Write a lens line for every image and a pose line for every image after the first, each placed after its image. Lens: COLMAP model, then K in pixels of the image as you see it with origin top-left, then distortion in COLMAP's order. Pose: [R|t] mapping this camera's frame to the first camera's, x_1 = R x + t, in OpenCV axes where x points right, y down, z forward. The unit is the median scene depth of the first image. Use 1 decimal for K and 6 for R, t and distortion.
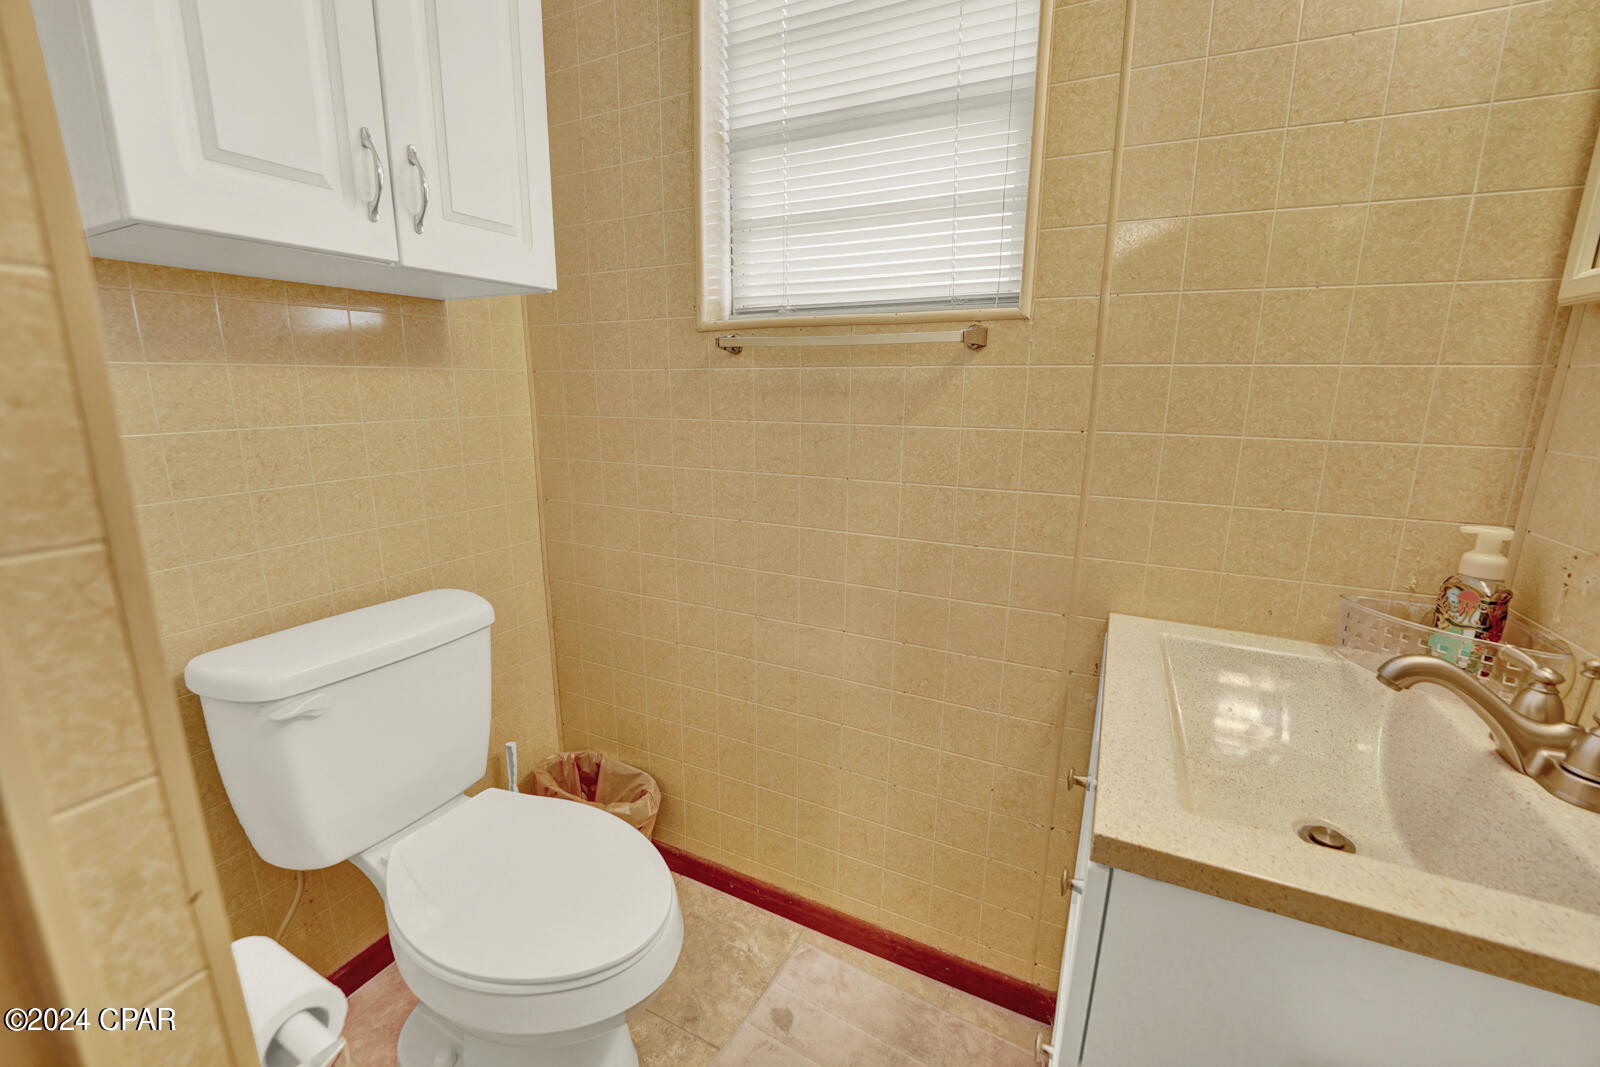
lens RADIAL K [[649.0, 0, 794.0], [0, 649.0, 532.6], [0, 0, 1]] dist [-0.025090, 0.000777]
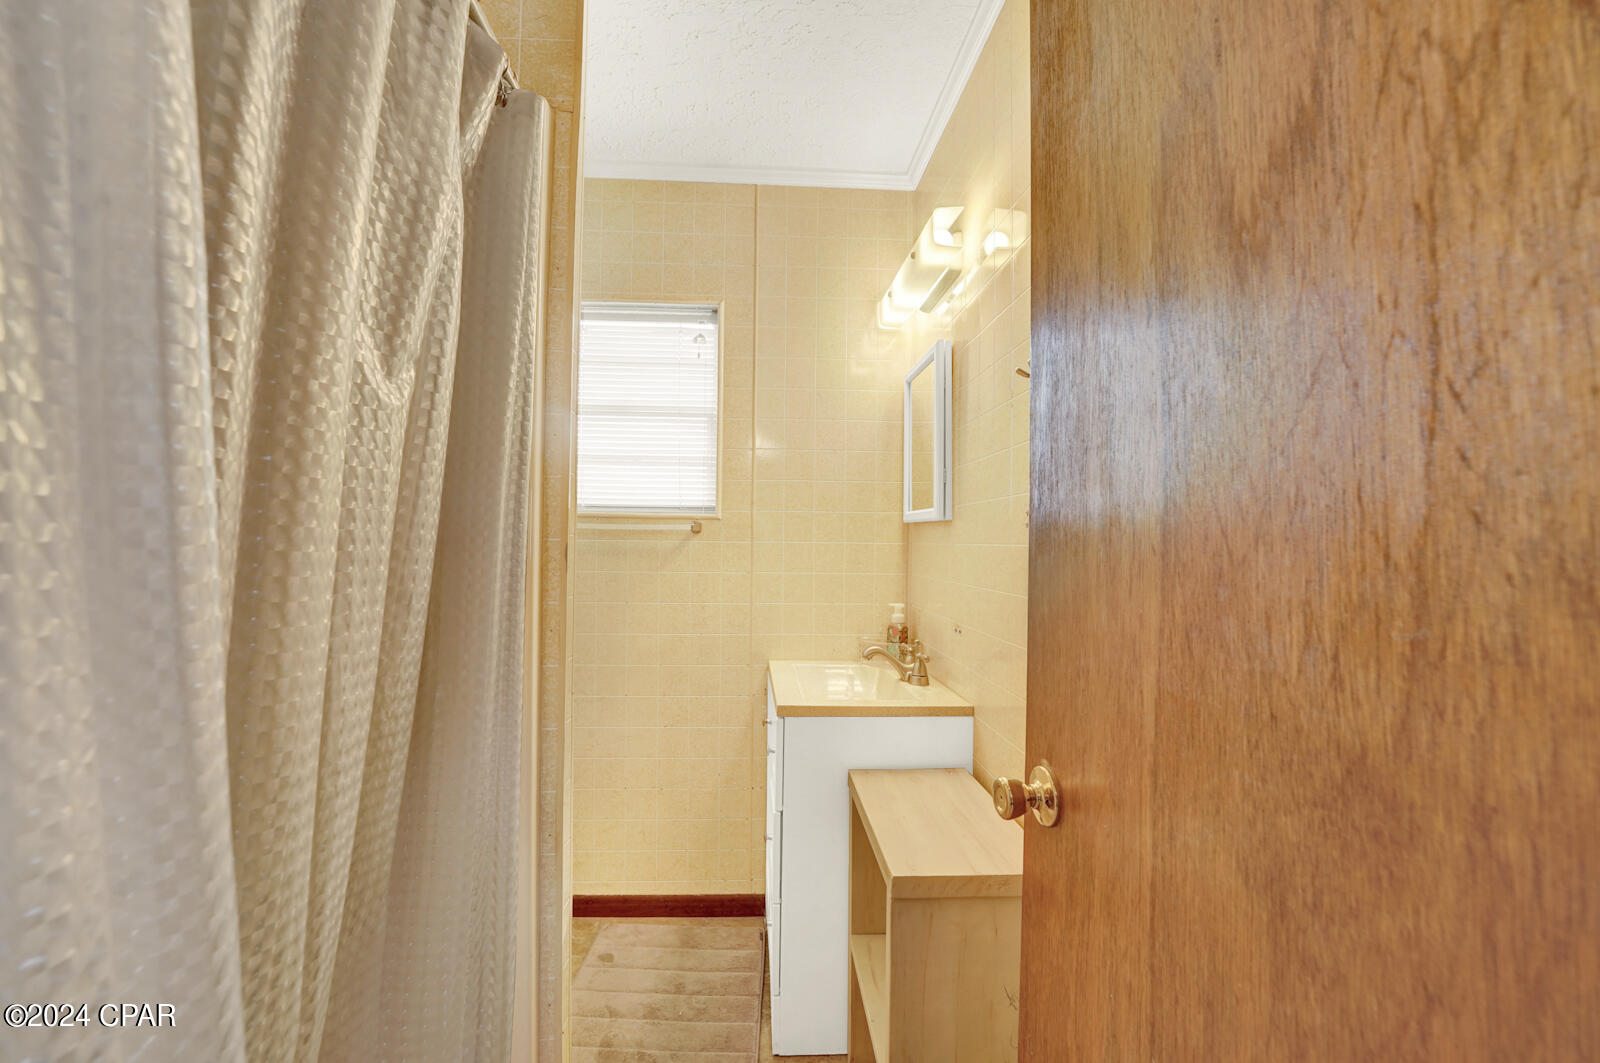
lens RADIAL K [[650.3, 0, 794.3], [0, 650.3, 530.3], [0, 0, 1]] dist [-0.025565, 0.001495]
pose [[0.859190, 0.010497, 0.511548, -0.476434], [0.106946, 0.974021, -0.199612, 0.137867], [-0.500354, 0.226213, 0.835747, -0.813534]]
